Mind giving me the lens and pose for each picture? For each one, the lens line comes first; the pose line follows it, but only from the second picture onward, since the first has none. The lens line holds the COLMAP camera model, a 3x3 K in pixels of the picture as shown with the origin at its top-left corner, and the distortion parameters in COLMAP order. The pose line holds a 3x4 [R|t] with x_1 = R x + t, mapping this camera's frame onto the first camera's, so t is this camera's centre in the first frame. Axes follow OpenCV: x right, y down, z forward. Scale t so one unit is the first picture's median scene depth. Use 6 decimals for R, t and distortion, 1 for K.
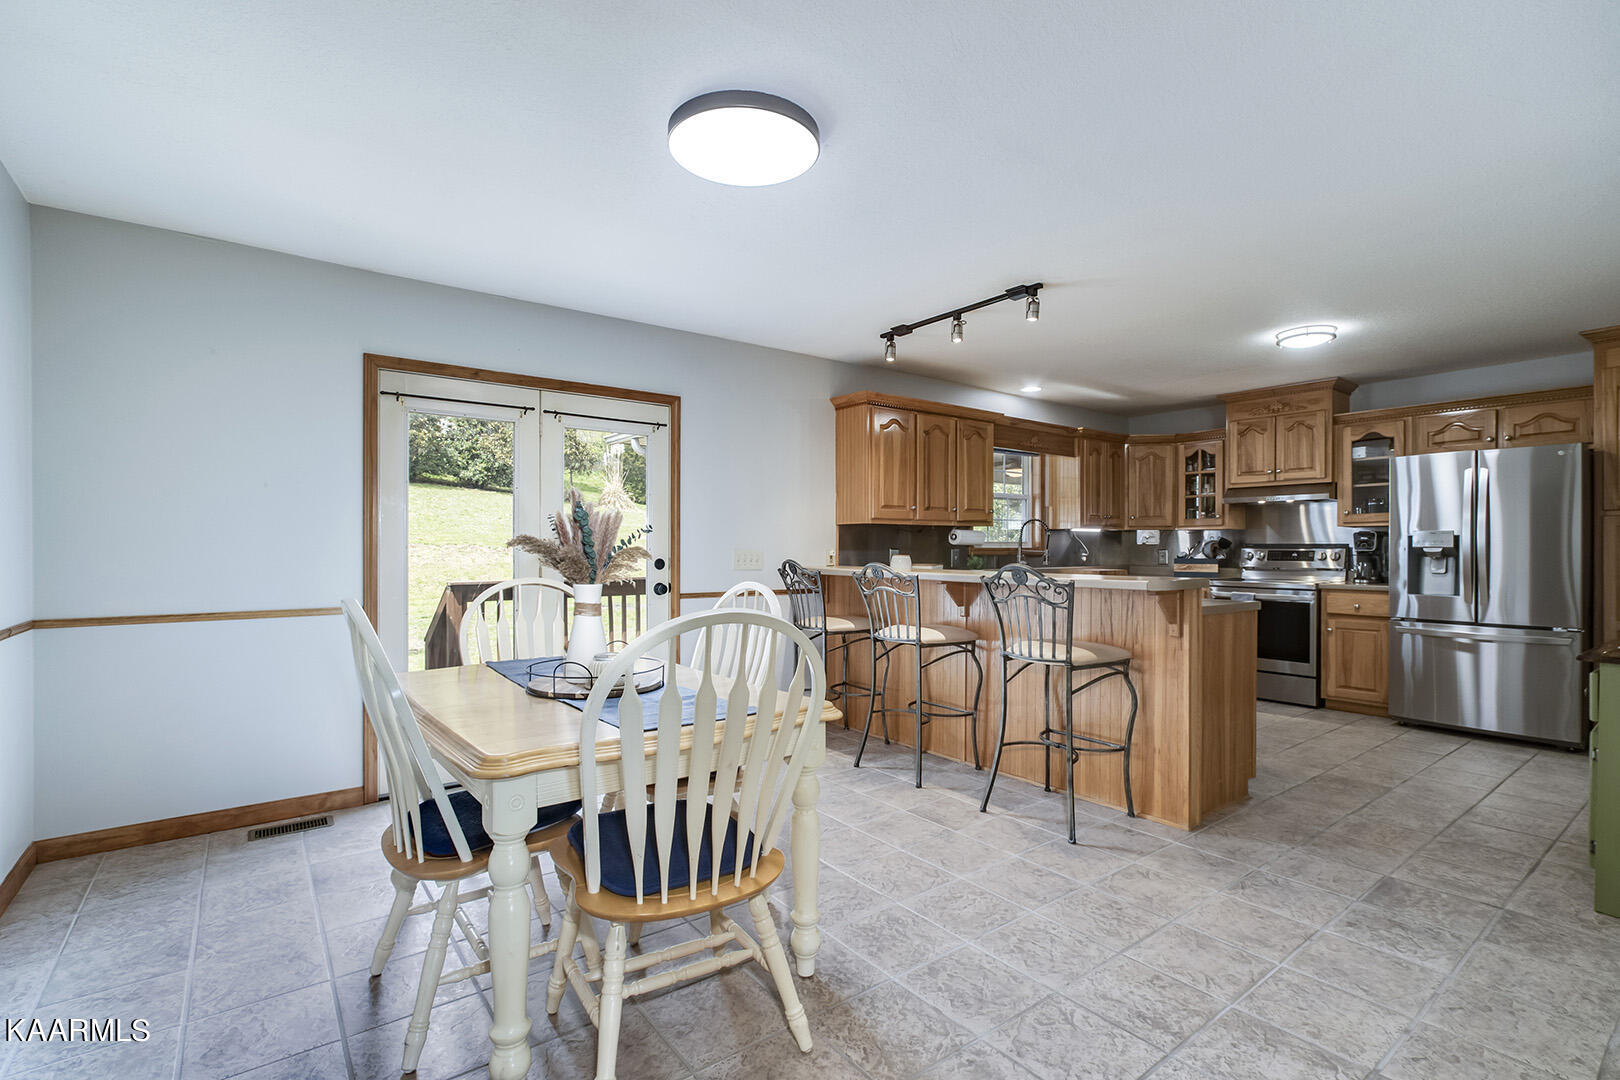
lens RADIAL K [[745.8, 0, 811.5], [0, 745.8, 550.1], [0, 0, 1]] dist [-0.011600, 0.003597]
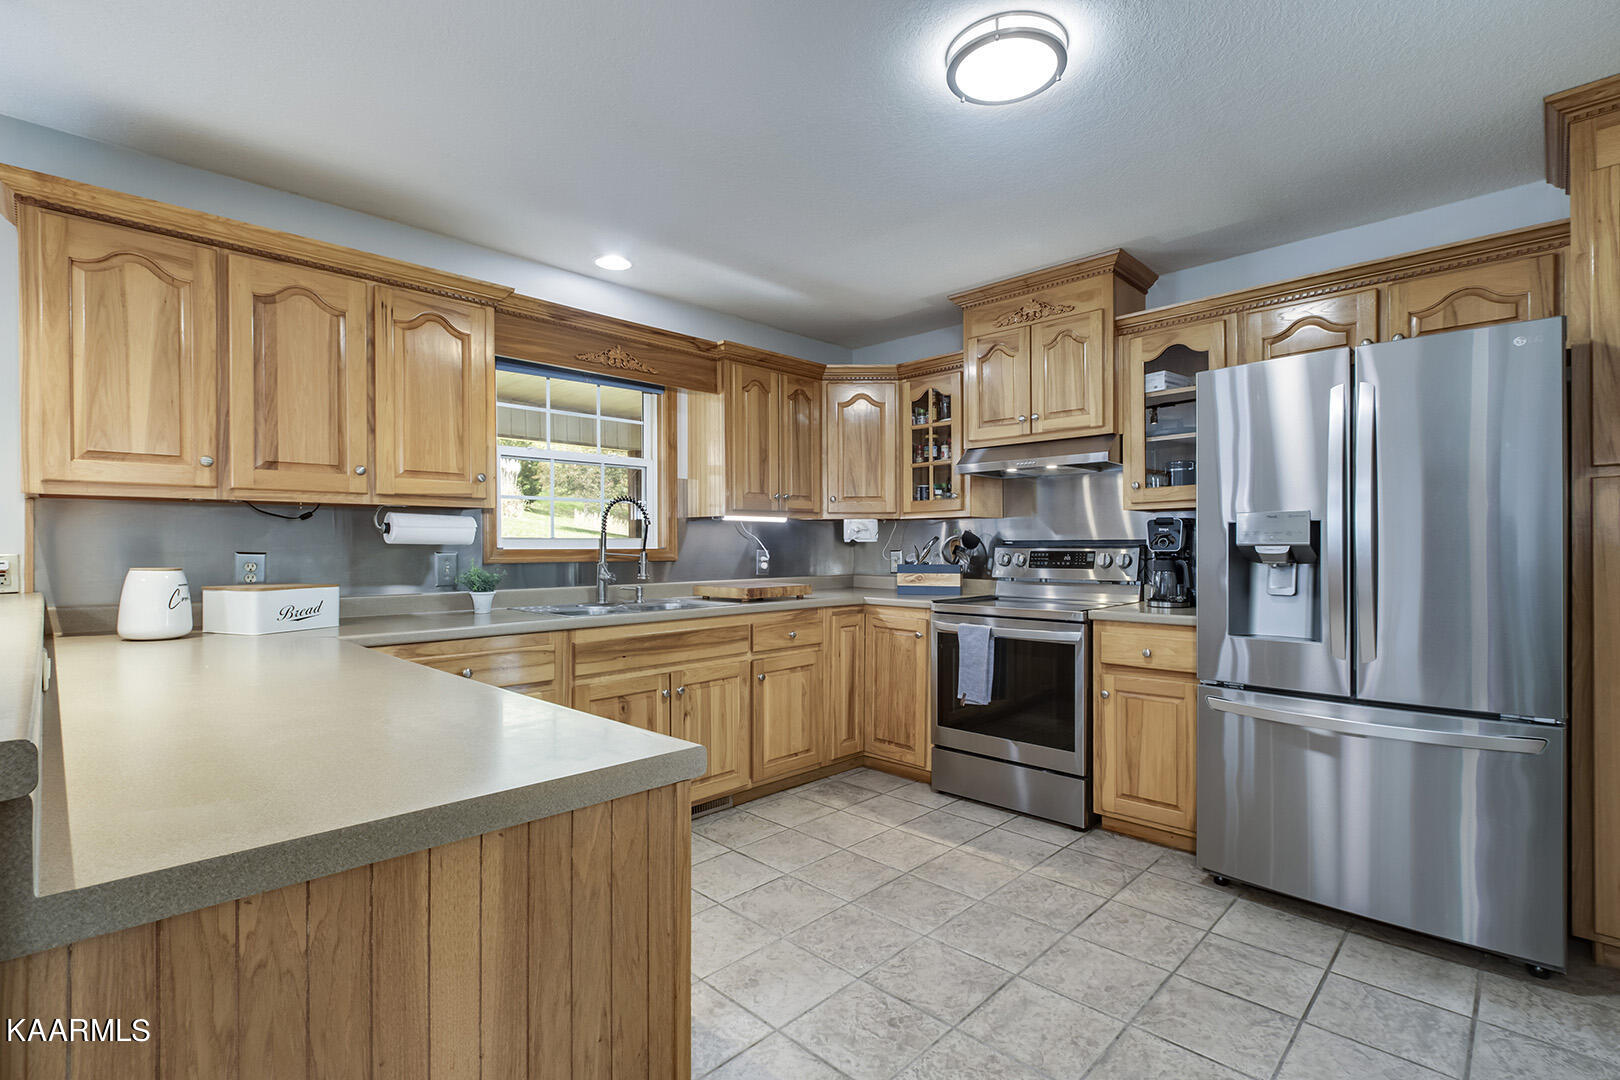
lens RADIAL K [[745.8, 0, 806.8], [0, 745.8, 548.3], [0, 0, 1]] dist [-0.011600, 0.003597]
pose [[0.990260, -0.004516, 0.139157, 0.403868], [0.004712, 0.999988, -0.001083, -0.002217], [-0.139150, 0.001728, 0.990270, 0.483248]]
